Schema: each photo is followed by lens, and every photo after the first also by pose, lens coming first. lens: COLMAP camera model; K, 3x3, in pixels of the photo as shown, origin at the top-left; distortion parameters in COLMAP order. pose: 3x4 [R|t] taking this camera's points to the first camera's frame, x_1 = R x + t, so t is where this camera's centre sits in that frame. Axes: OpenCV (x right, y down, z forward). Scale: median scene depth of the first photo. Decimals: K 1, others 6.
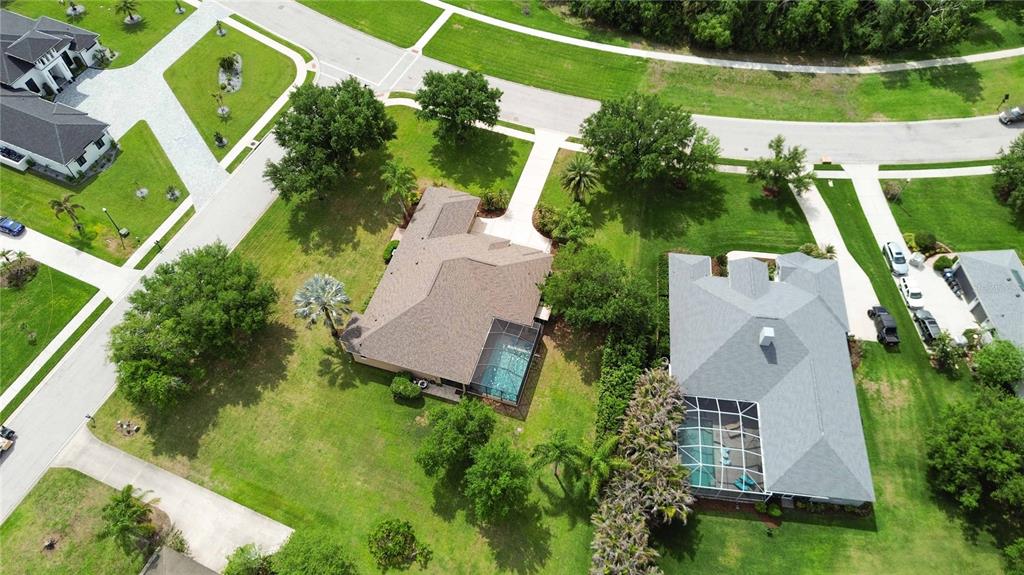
lens RADIAL K [[728.8, 0, 509.8], [0, 728.8, 288.4], [0, 0, 1]] dist [0.064894, -0.057990]
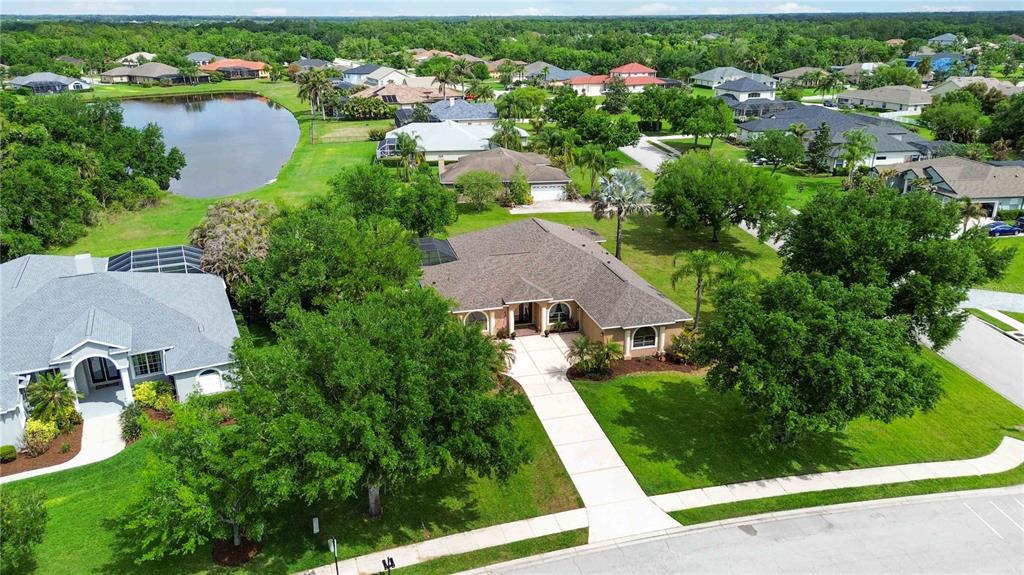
lens RADIAL K [[728.8, 0, 507.6], [0, 728.8, 290.7], [0, 0, 1]] dist [0.064894, -0.057990]
pose [[-0.853026, 0.188953, -0.486460, 0.310757], [-0.428347, 0.278958, 0.859477, -0.627224], [0.298103, 0.941530, -0.157021, 1.109772]]
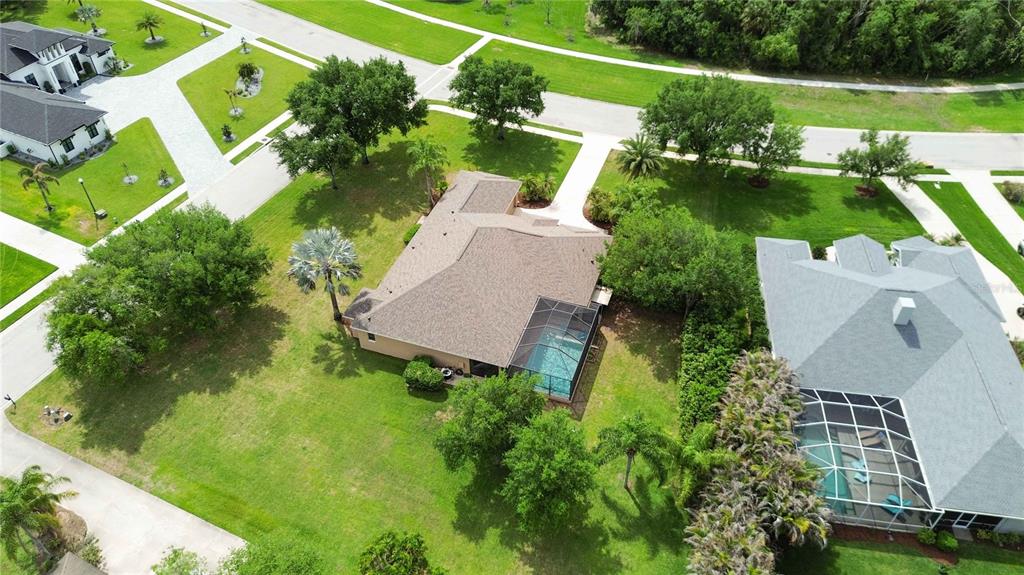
lens RADIAL K [[728.8, 0, 509.8], [0, 728.8, 288.0], [0, 0, 1]] dist [0.064894, -0.057990]
pose [[0.999427, 0.022097, -0.025639, -0.032380], [-0.027356, 0.973408, -0.227439, 0.201264], [0.019932, 0.228010, 0.973455, 0.218506]]
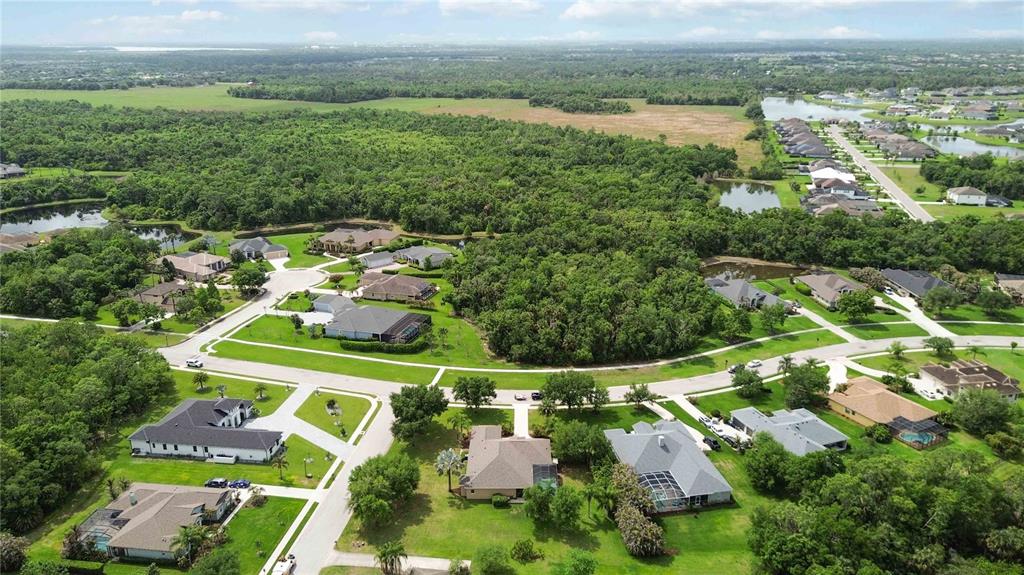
lens RADIAL K [[728.8, 0, 511.2], [0, 728.8, 287.9], [0, 0, 1]] dist [0.064894, -0.057990]
pose [[0.958833, -0.094254, 0.267872, -0.525361], [0.236529, 0.787086, -0.569693, 0.729355], [-0.157143, 0.609600, 0.776978, -0.751242]]
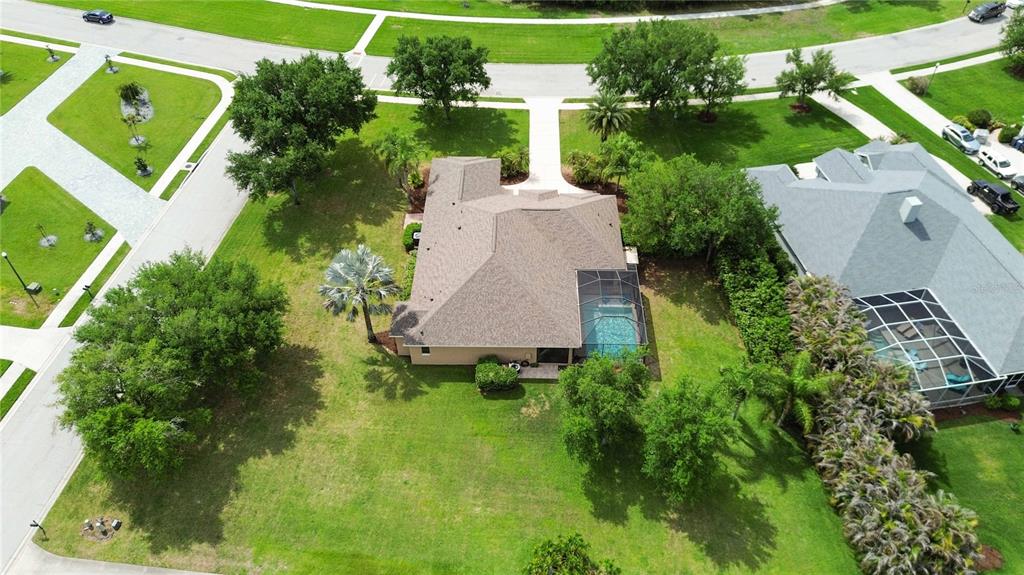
lens RADIAL K [[728.8, 0, 509.4], [0, 728.8, 287.2], [0, 0, 1]] dist [0.064894, -0.057990]
pose [[0.960931, -0.201024, 0.190268, -0.230360], [0.232336, 0.959431, -0.159727, 0.157678], [-0.150440, 0.197693, 0.968651, 0.248165]]
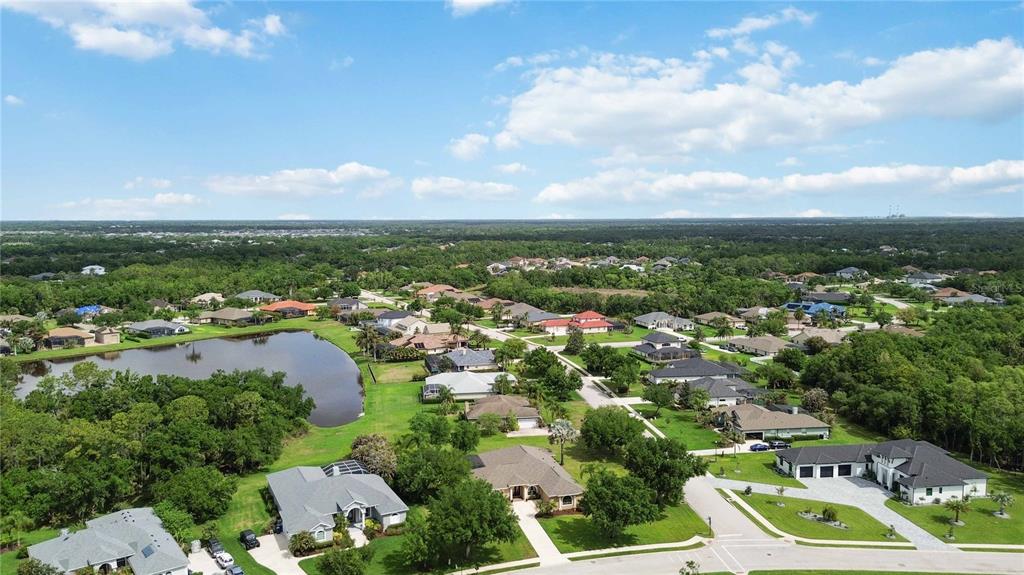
lens RADIAL K [[735.9, 0, 506.4], [0, 735.9, 279.0], [0, 0, 1]] dist [0.056322, -0.017074]
pose [[-0.842230, 0.052569, -0.536549, 0.808209], [-0.442730, 0.500464, 0.743994, -1.428013], [0.307634, 0.864160, -0.398232, 1.257367]]
